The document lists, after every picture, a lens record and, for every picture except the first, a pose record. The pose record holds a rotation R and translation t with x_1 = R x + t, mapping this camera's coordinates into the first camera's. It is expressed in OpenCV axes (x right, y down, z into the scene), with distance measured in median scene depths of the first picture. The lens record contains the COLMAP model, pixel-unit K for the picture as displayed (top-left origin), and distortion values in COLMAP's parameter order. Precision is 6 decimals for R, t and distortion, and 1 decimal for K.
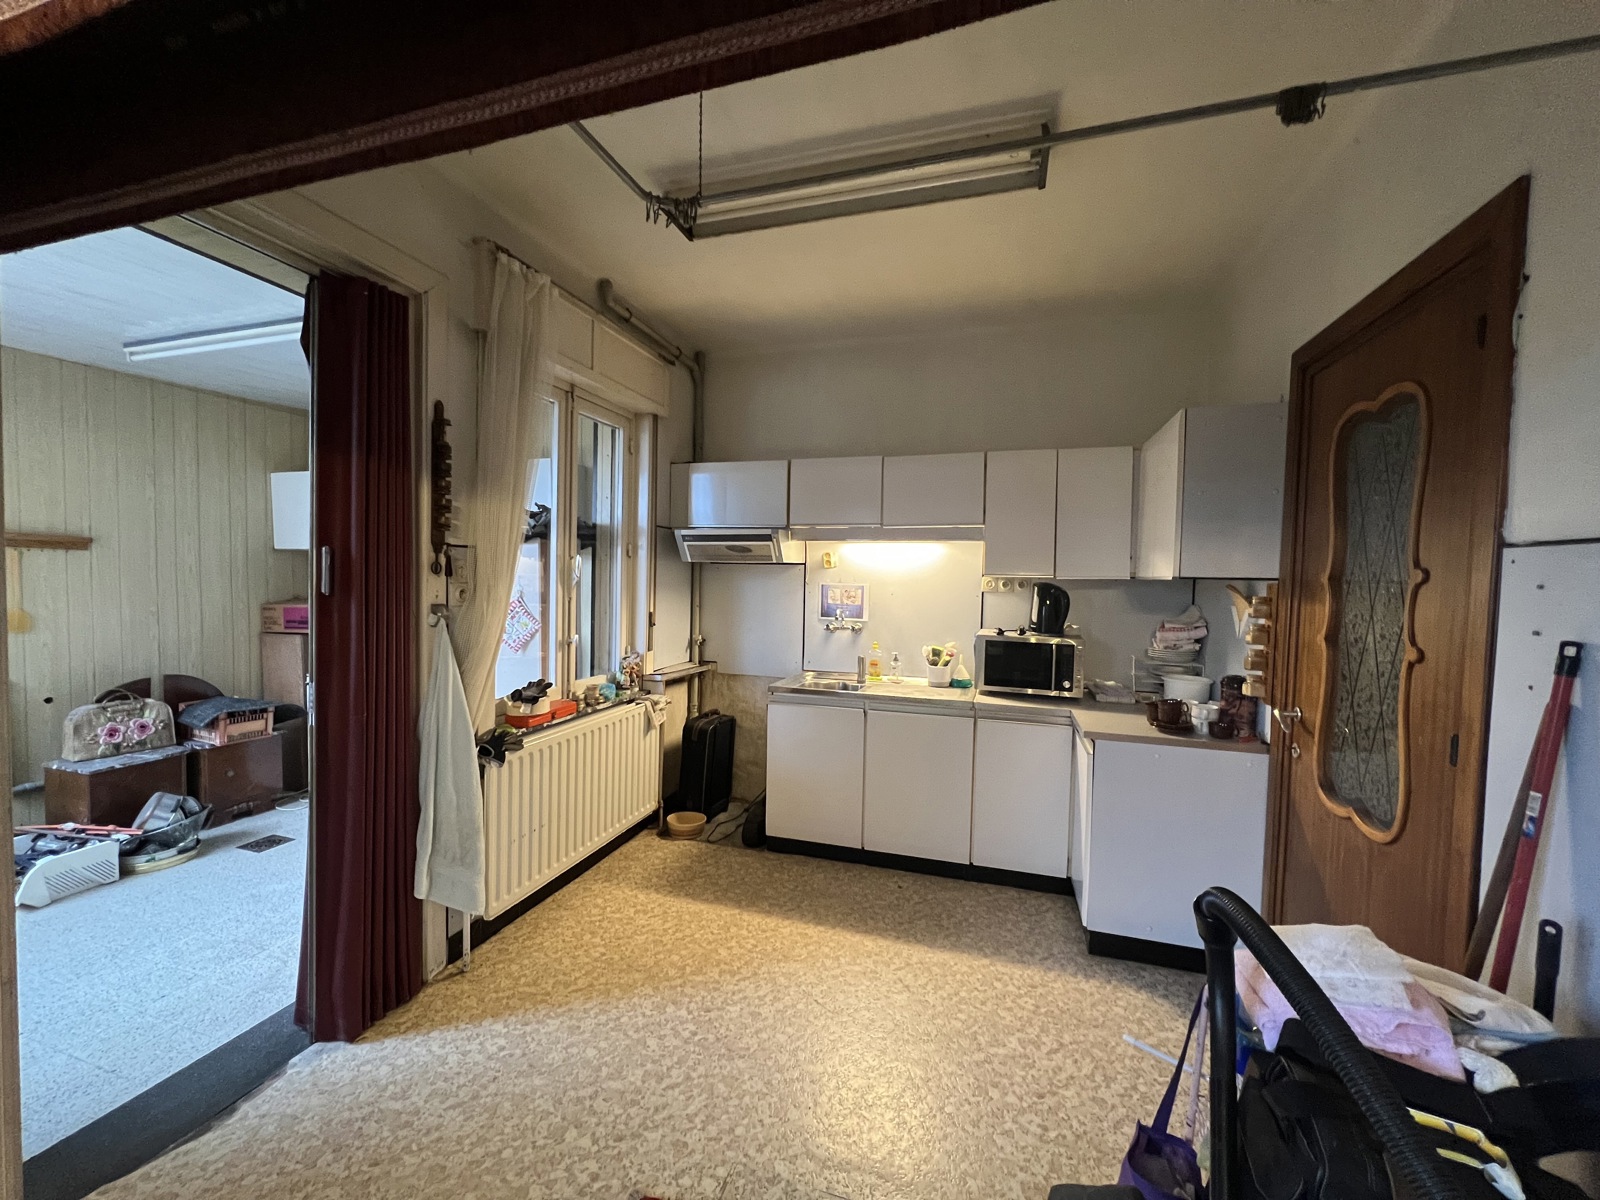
lens RADIAL K [[636.0, 0, 799.9], [0, 636.0, 603.6], [0, 0, 1]] dist [0.000520, -0.000142]
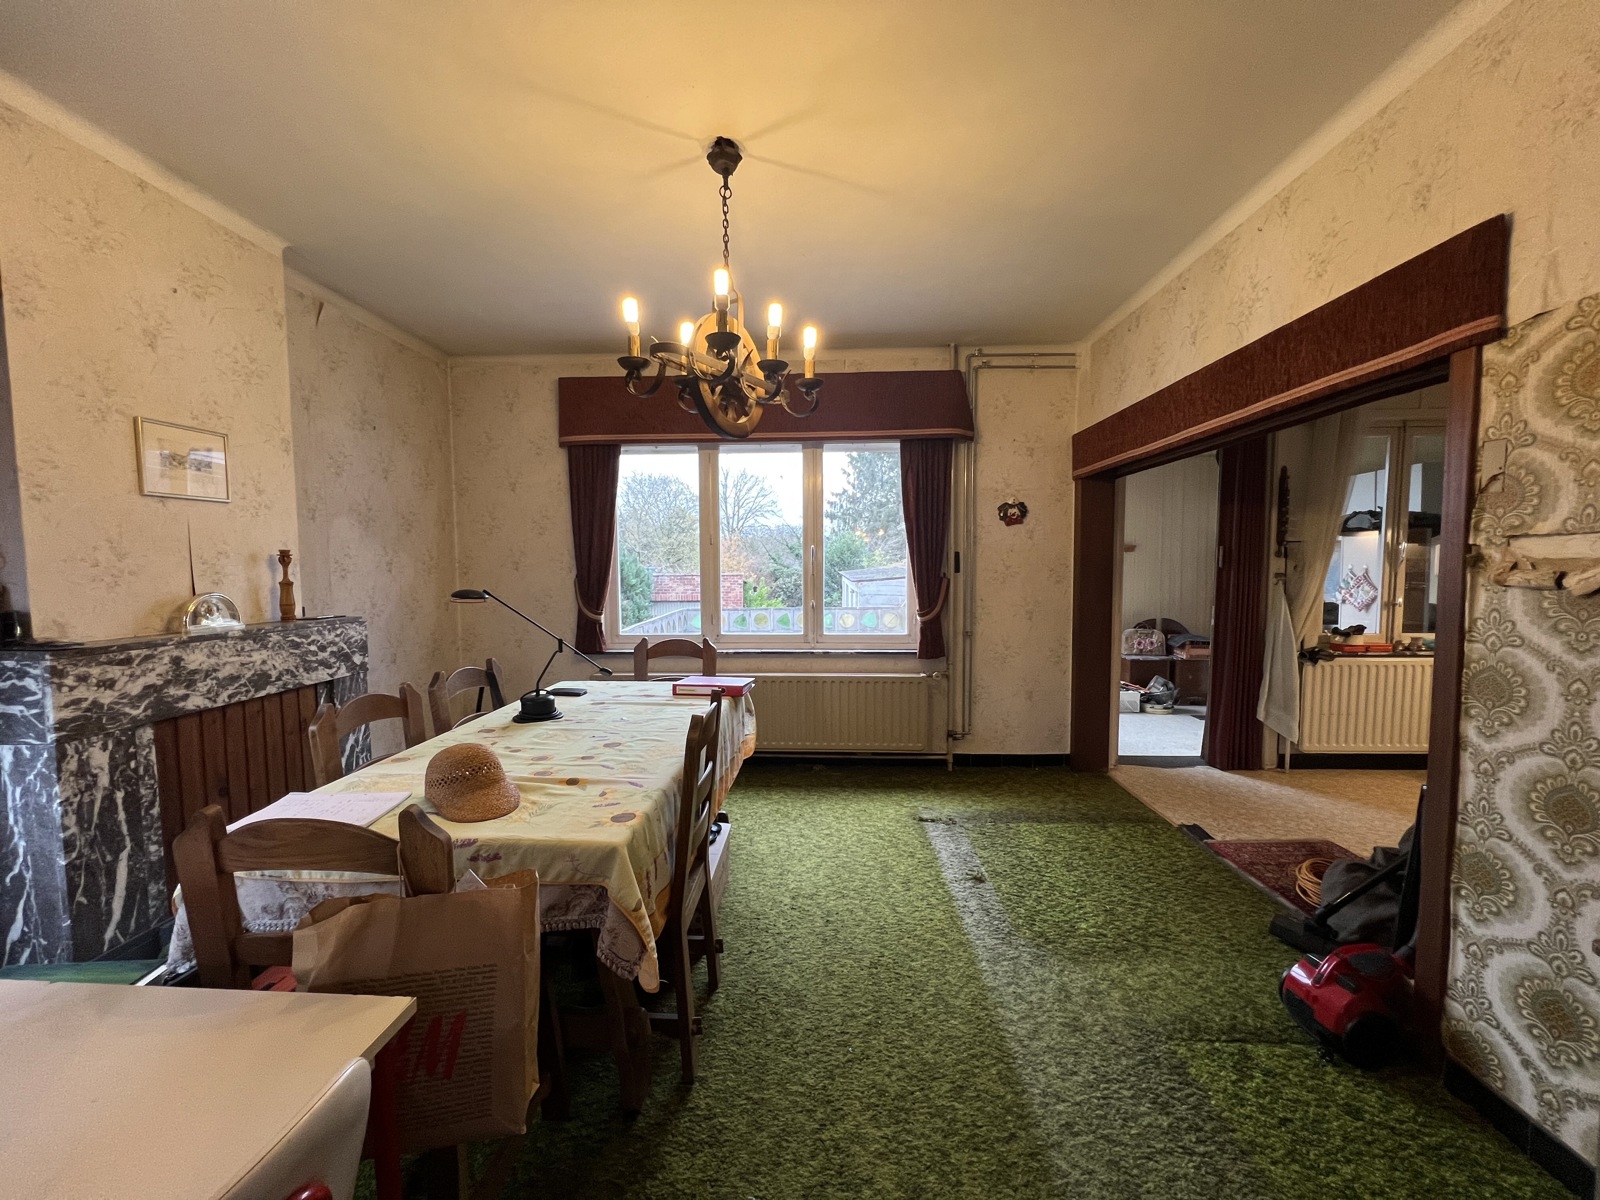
lens RADIAL K [[636.0, 0, 799.9], [0, 636.0, 603.6], [0, 0, 1]] dist [0.000520, -0.000142]
pose [[0.259516, 0.040142, -0.964904, 0.779433], [-0.028330, 0.999022, 0.033942, 0.059371], [0.965323, 0.018527, 0.260399, -0.762353]]
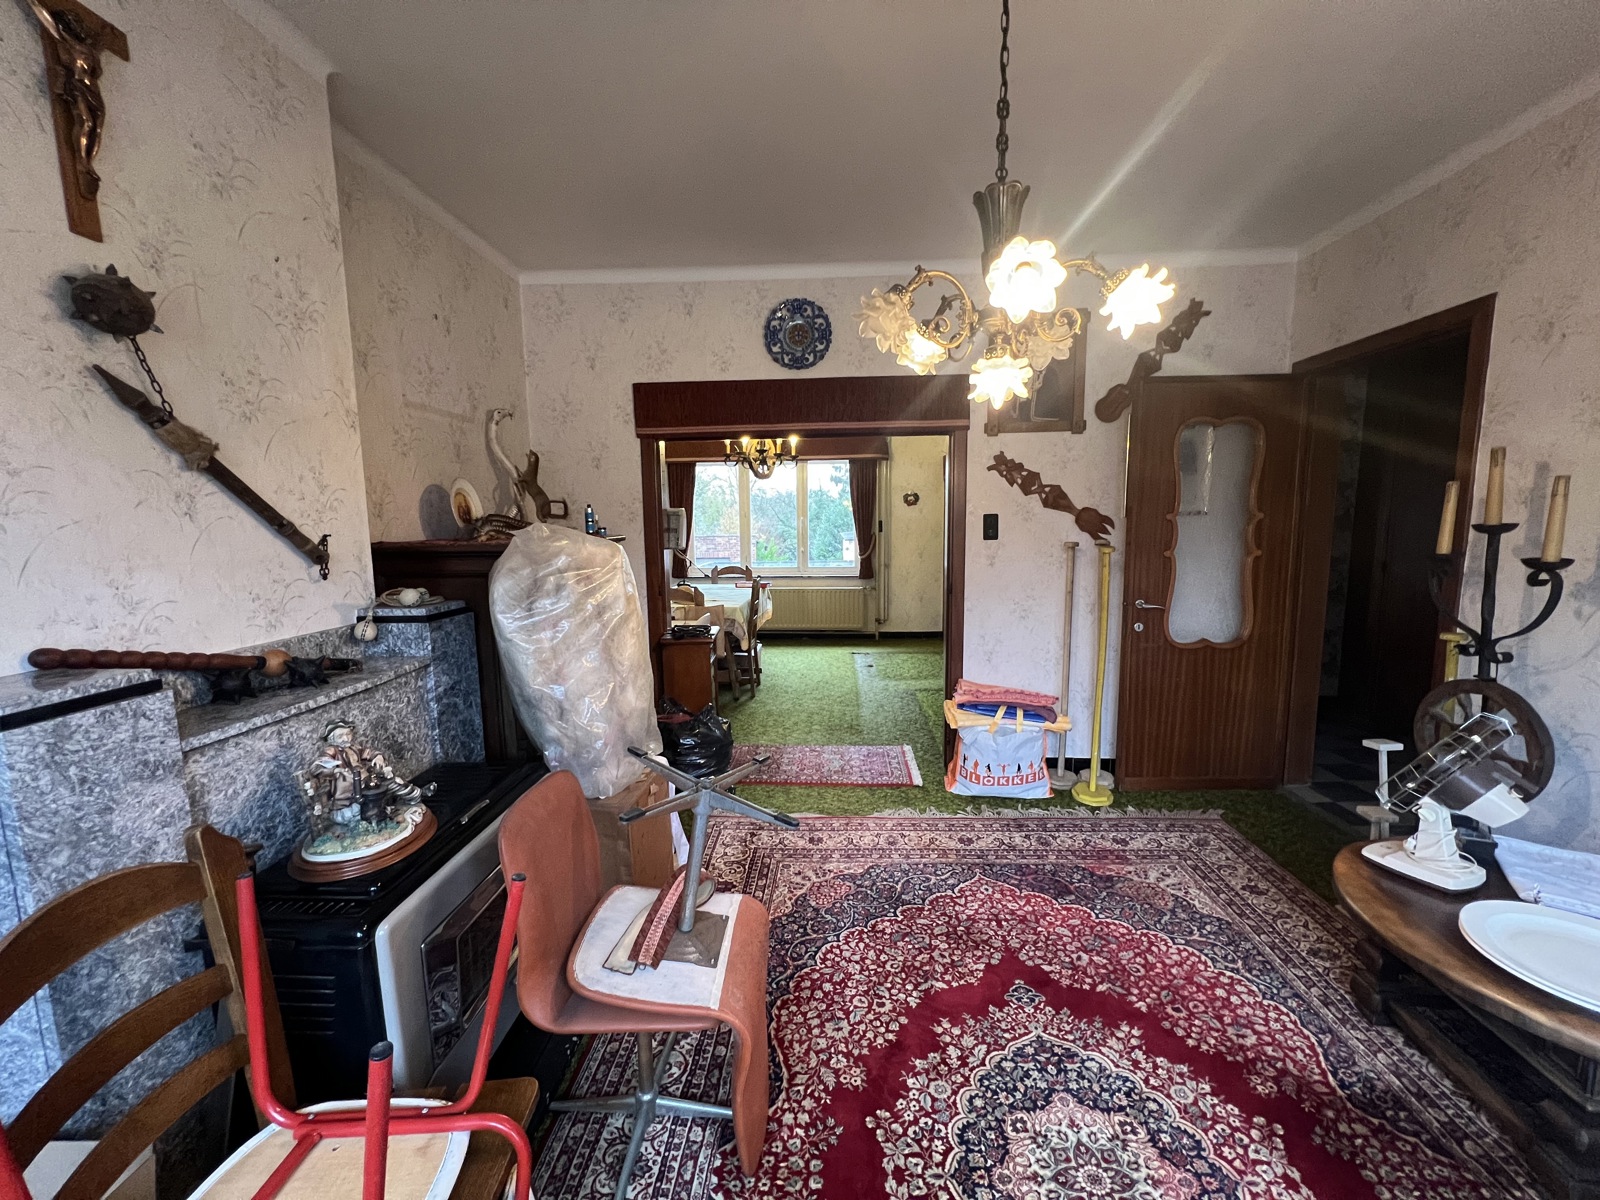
lens RADIAL K [[636.0, 0, 799.9], [0, 636.0, 603.6], [0, 0, 1]] dist [0.000520, -0.000142]
pose [[0.244983, 0.097677, -0.964595, 2.141016], [-0.020909, 0.995213, 0.095467, 0.081516], [0.969302, -0.003219, 0.245853, -1.055753]]
